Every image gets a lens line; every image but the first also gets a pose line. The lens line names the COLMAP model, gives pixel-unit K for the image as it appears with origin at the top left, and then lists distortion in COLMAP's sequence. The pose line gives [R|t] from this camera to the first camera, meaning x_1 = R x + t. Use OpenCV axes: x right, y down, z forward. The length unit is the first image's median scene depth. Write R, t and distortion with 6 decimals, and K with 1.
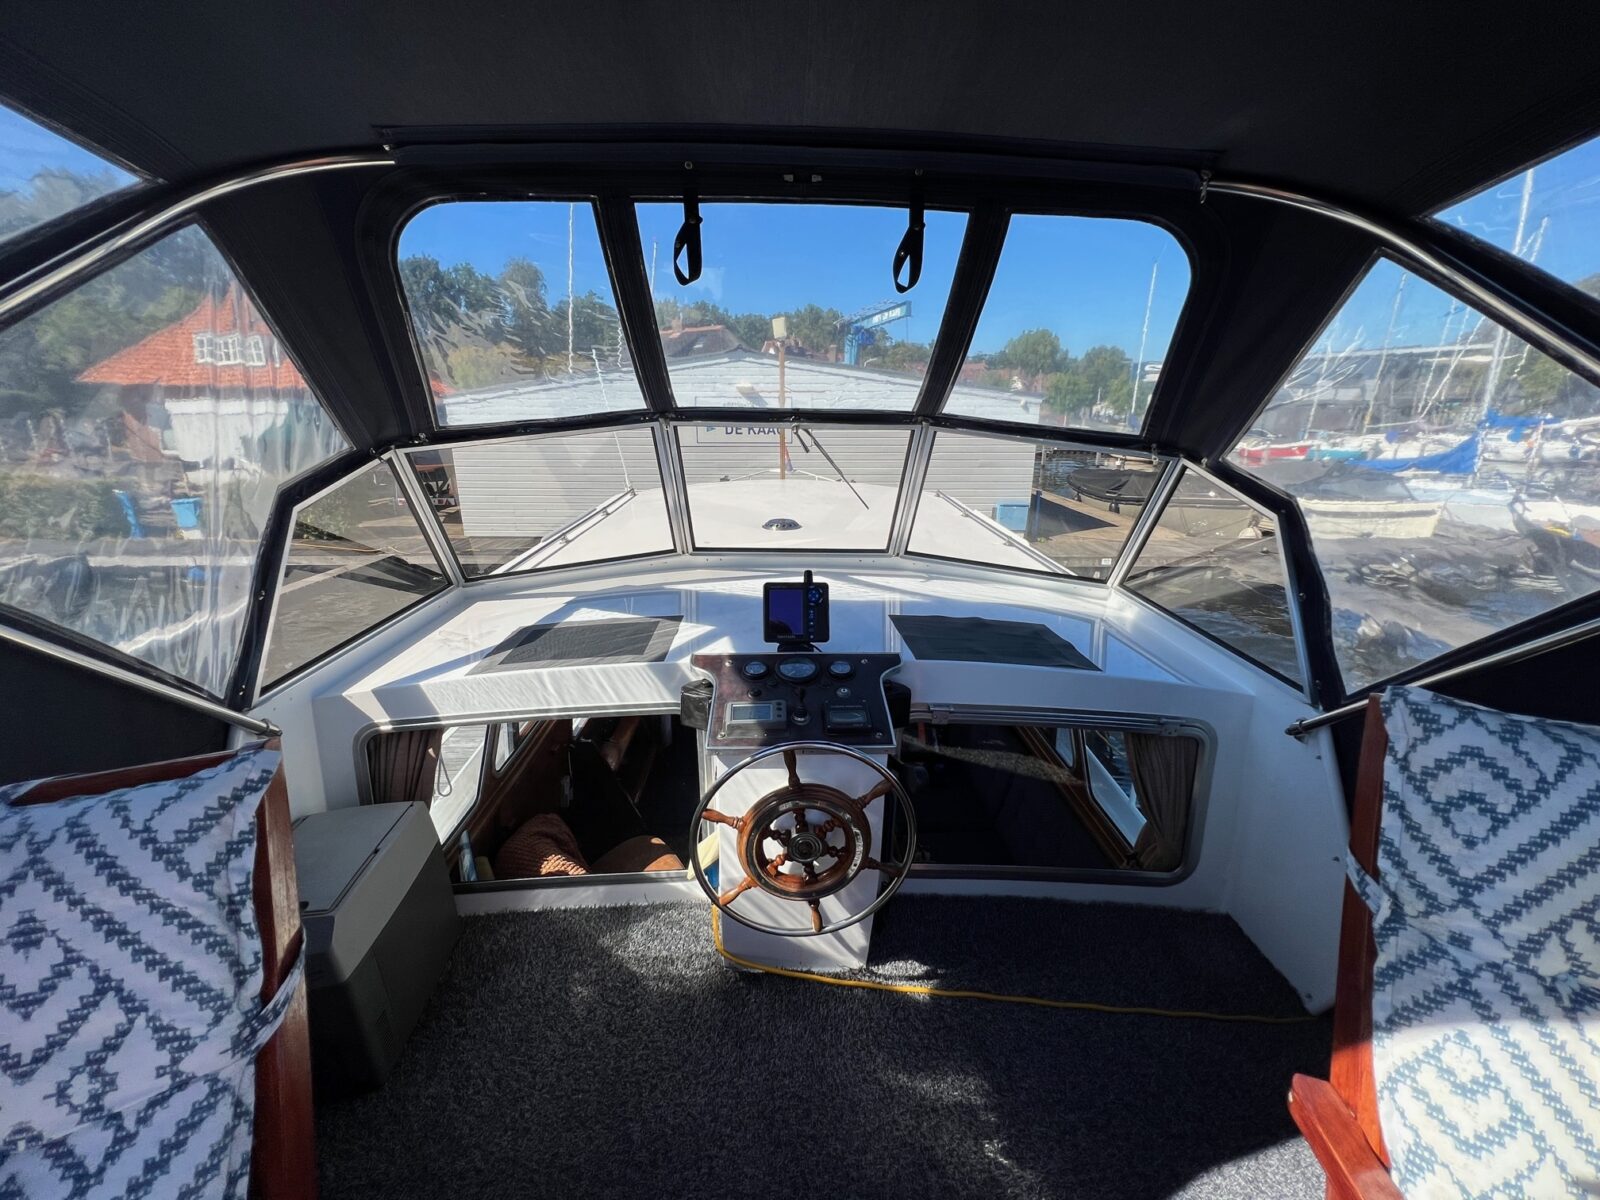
lens RADIAL K [[642.6, 0, 800.0], [0, 642.6, 599.2], [0, 0, 1]] dist [-0.002416, 0.000804]
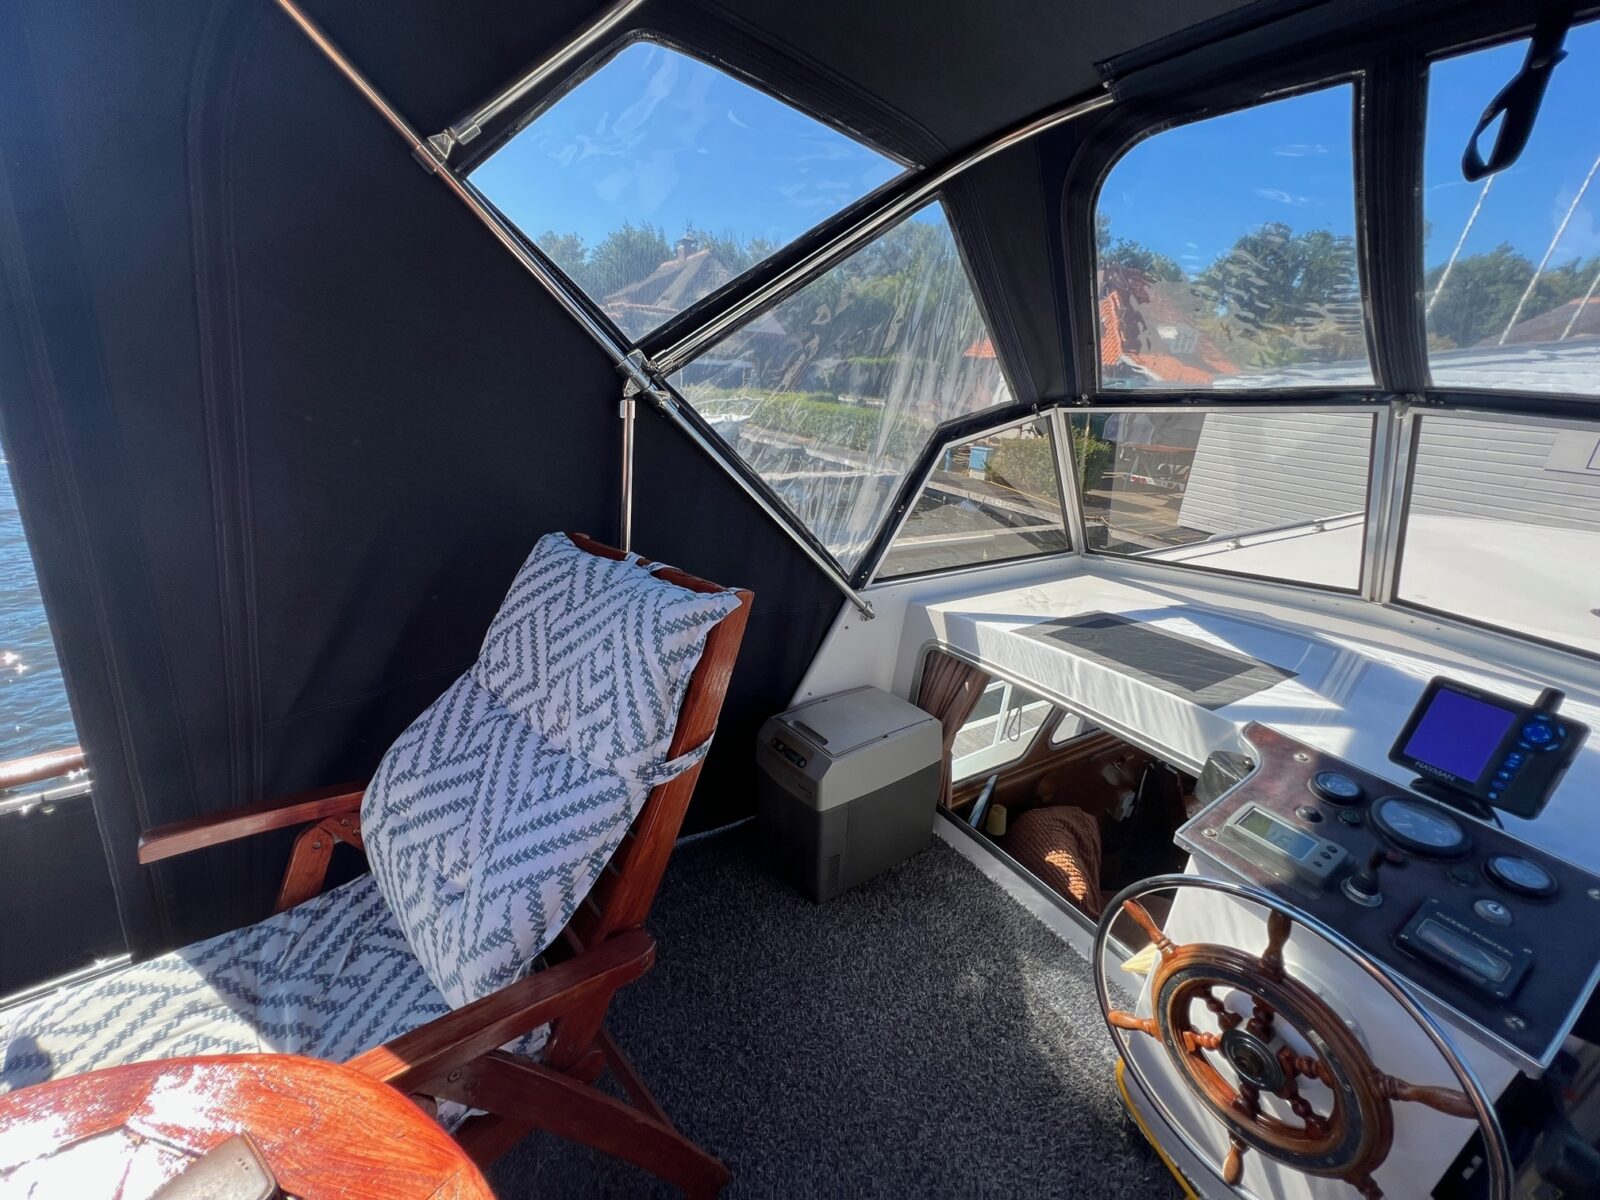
lens RADIAL K [[642.6, 0, 798.6], [0, 642.6, 600.5], [0, 0, 1]] dist [-0.002416, 0.000804]
pose [[0.484919, 0.333866, -0.808323, 0.123484], [-0.310751, 0.929727, 0.197588, -0.023424], [0.817488, 0.155373, 0.554592, 0.155985]]
